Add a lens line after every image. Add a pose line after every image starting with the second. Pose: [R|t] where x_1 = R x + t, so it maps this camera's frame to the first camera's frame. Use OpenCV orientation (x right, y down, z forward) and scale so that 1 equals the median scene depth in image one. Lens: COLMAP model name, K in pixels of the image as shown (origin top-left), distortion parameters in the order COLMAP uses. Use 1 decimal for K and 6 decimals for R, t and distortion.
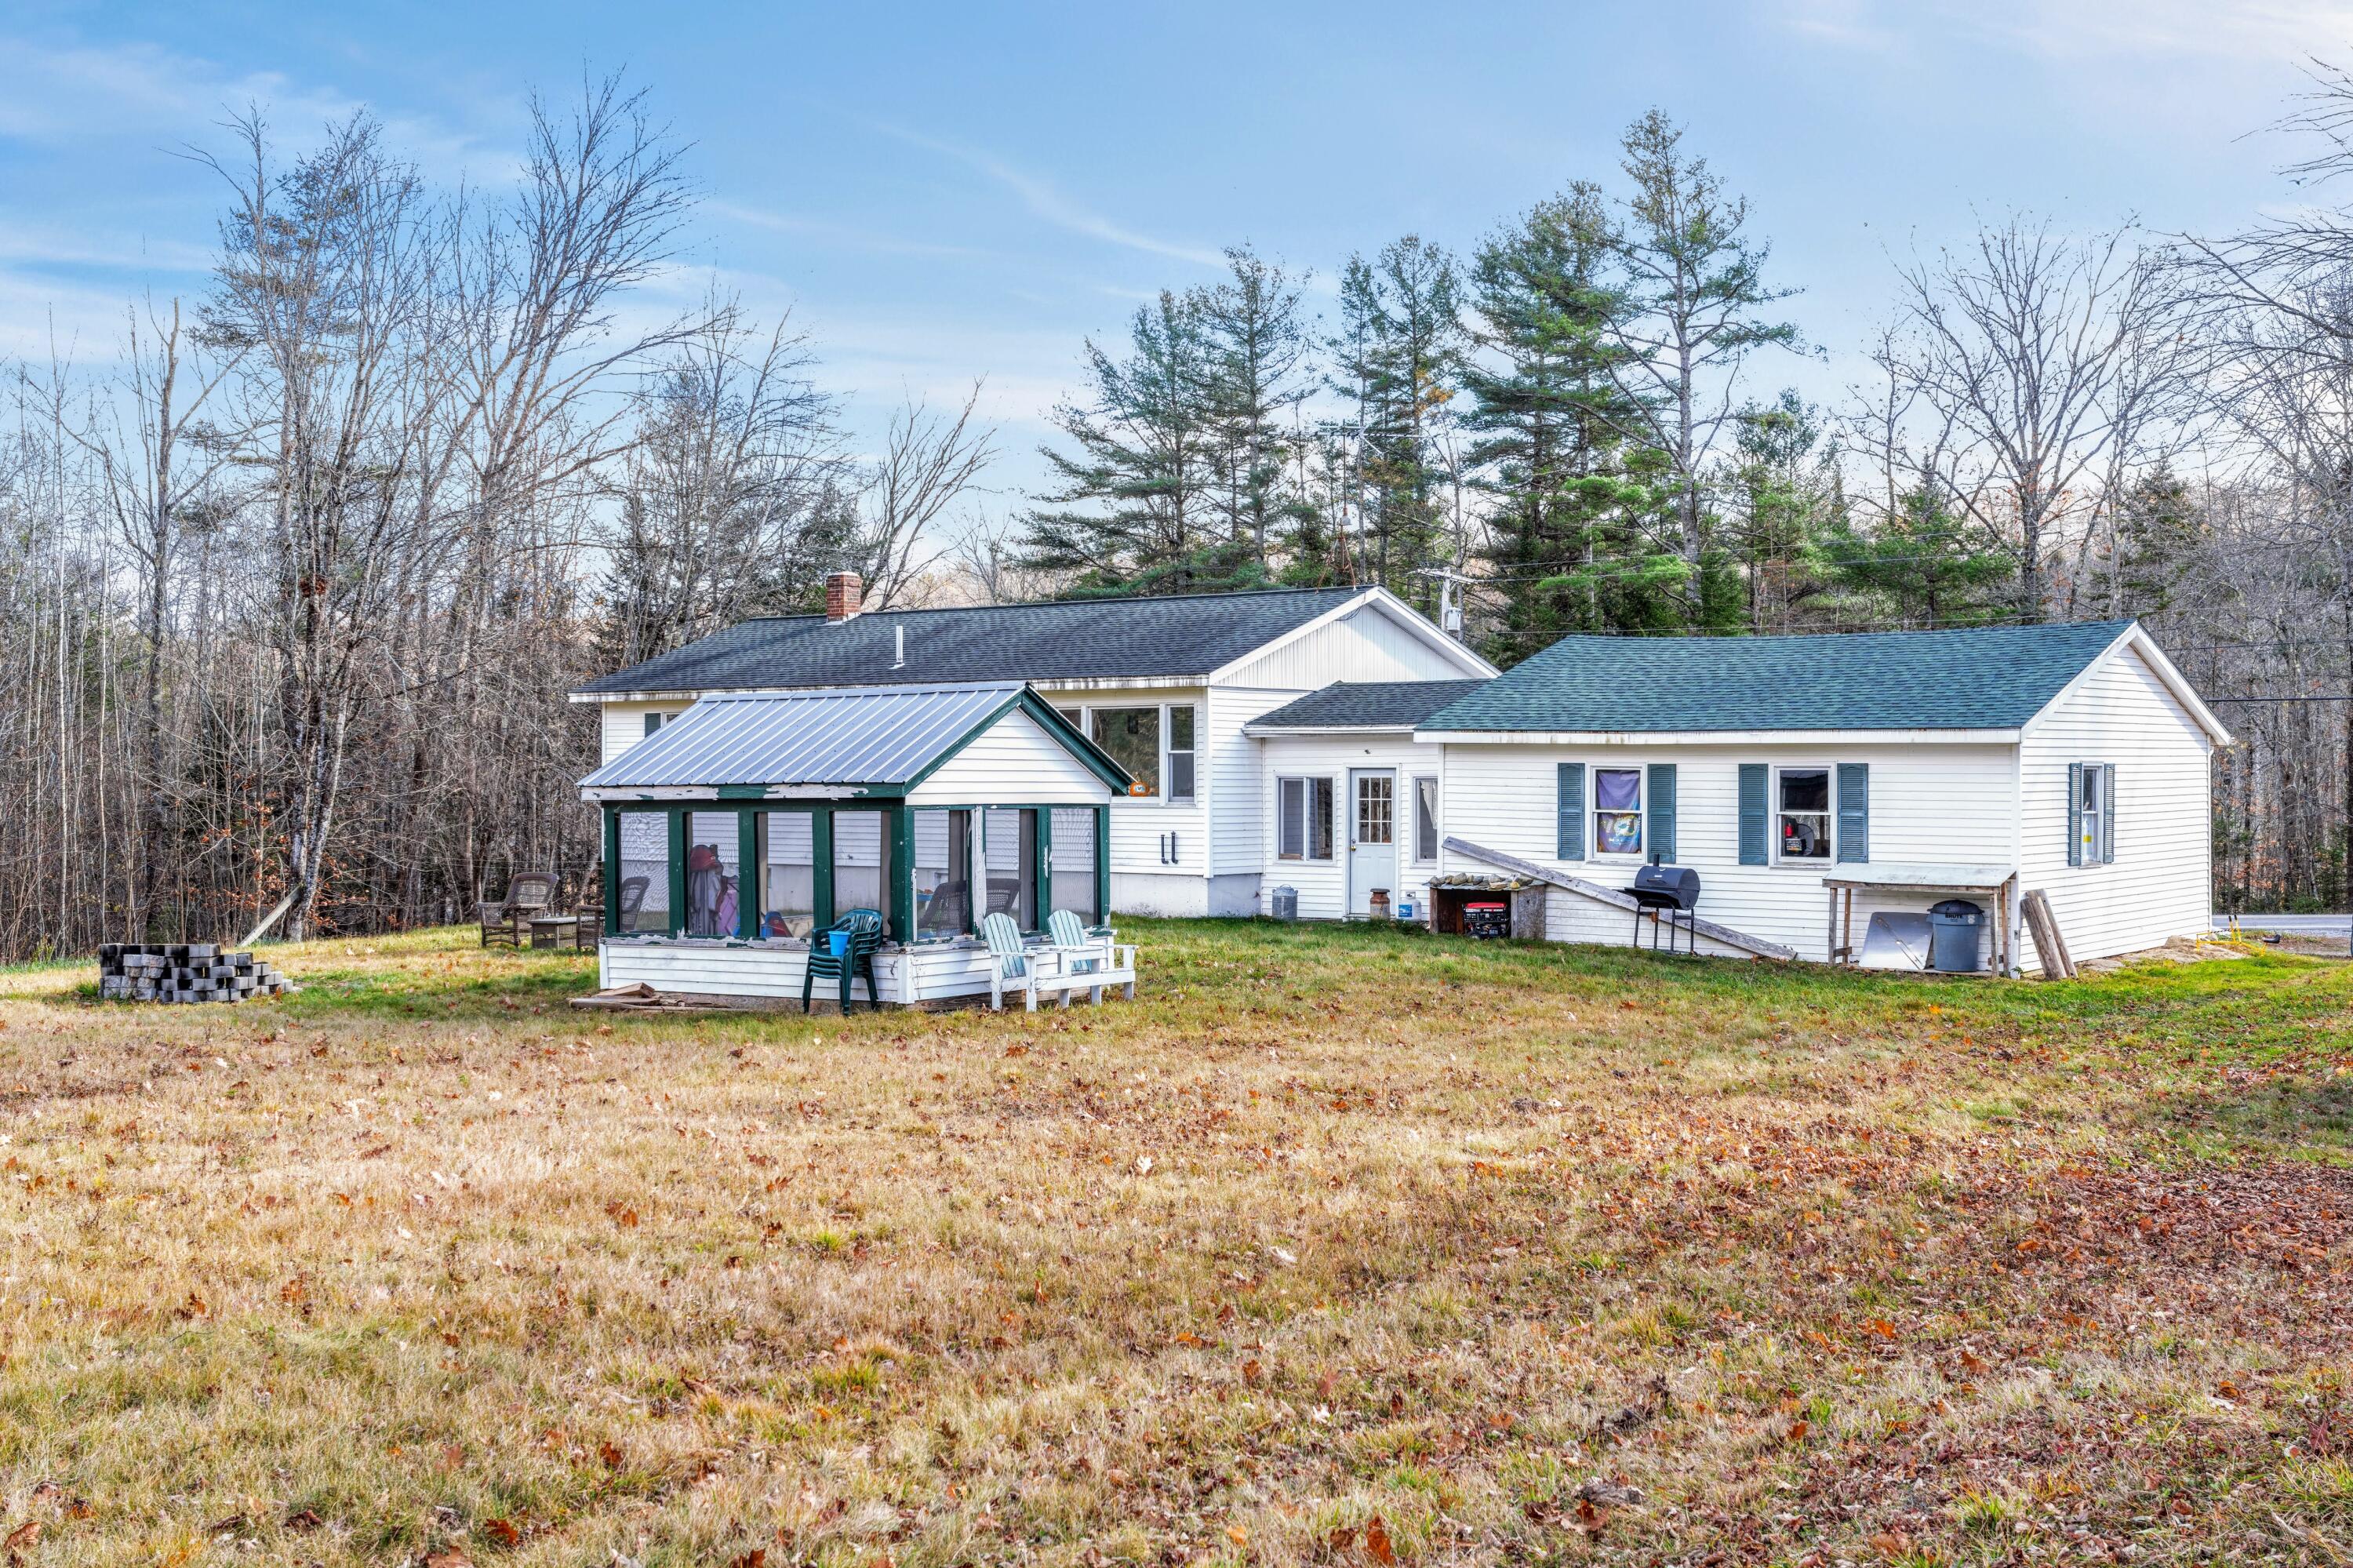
lens RADIAL K [[2497.8, 0, 1176.5], [0, 2497.8, 784.0], [0, 0, 1]] dist [0.006865, 0.014400]
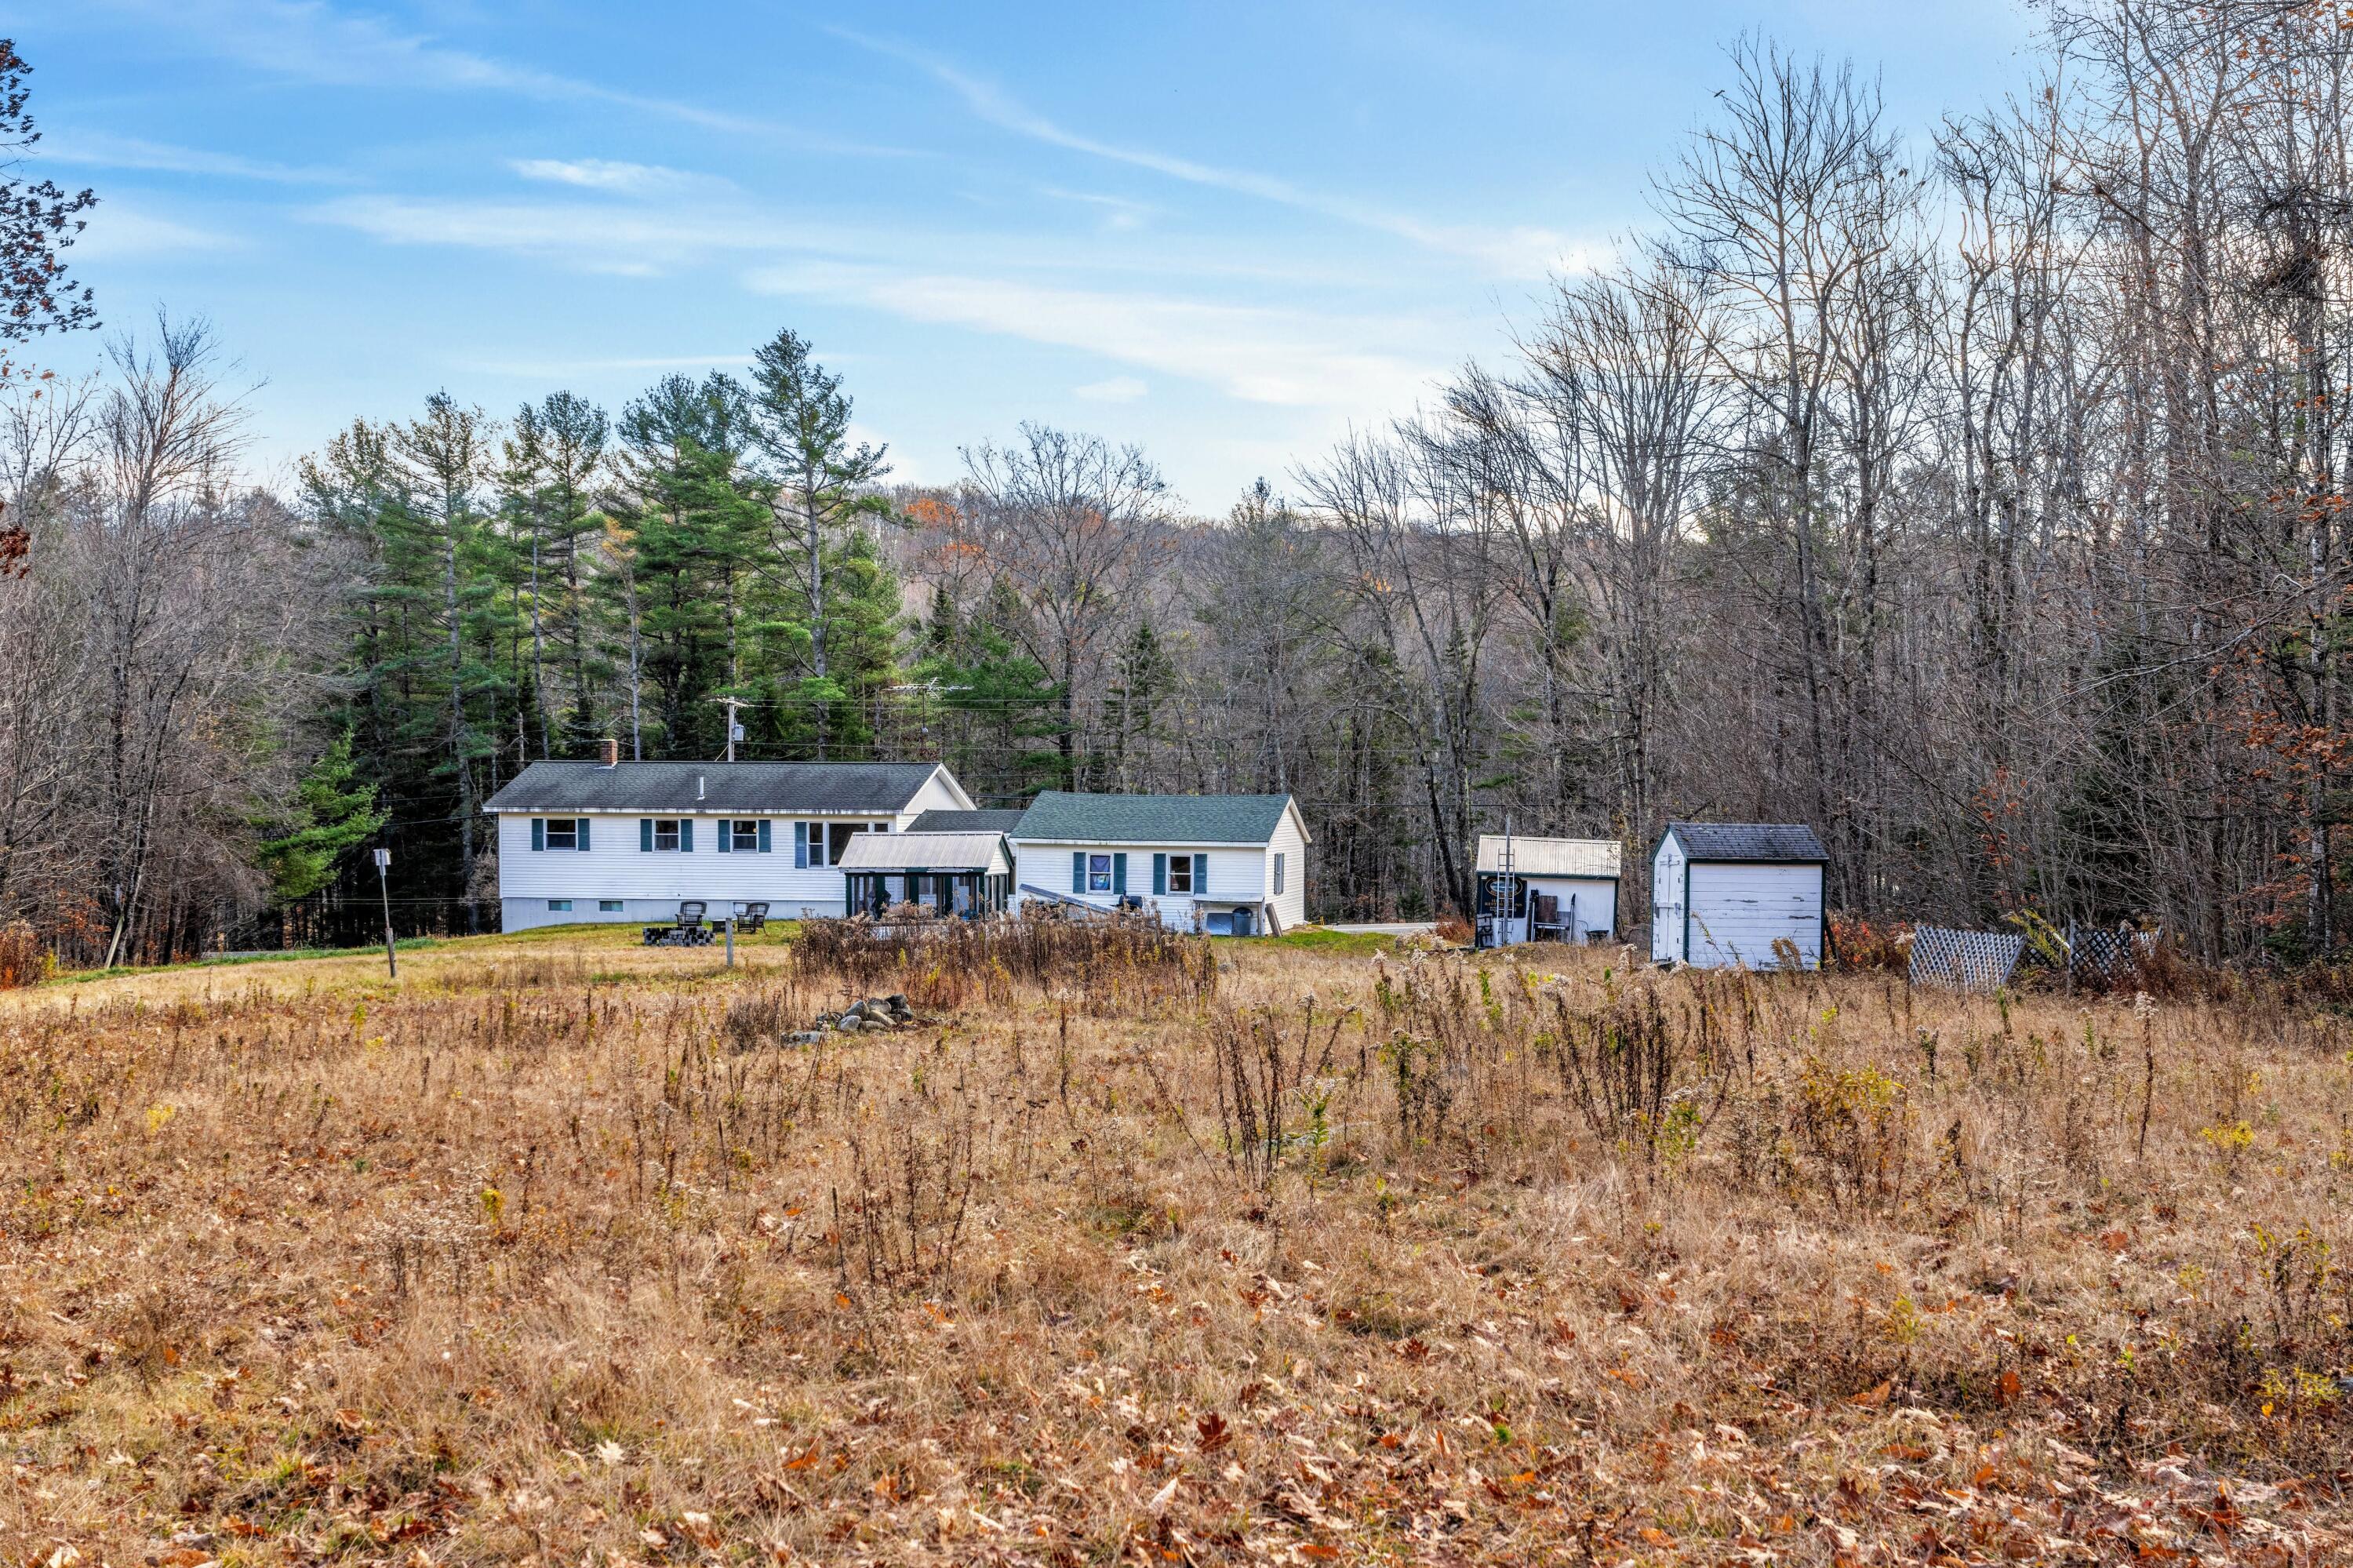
lens RADIAL K [[3126.6, 0, 1176.5], [0, 3126.6, 784.0], [0, 0, 1]] dist [0.003216, 0.002038]
pose [[0.893408, 0.007296, 0.449187, -1.108355], [-0.004127, 0.999959, -0.008034, -0.050535], [-0.449227, 0.005324, 0.893402, -1.712133]]
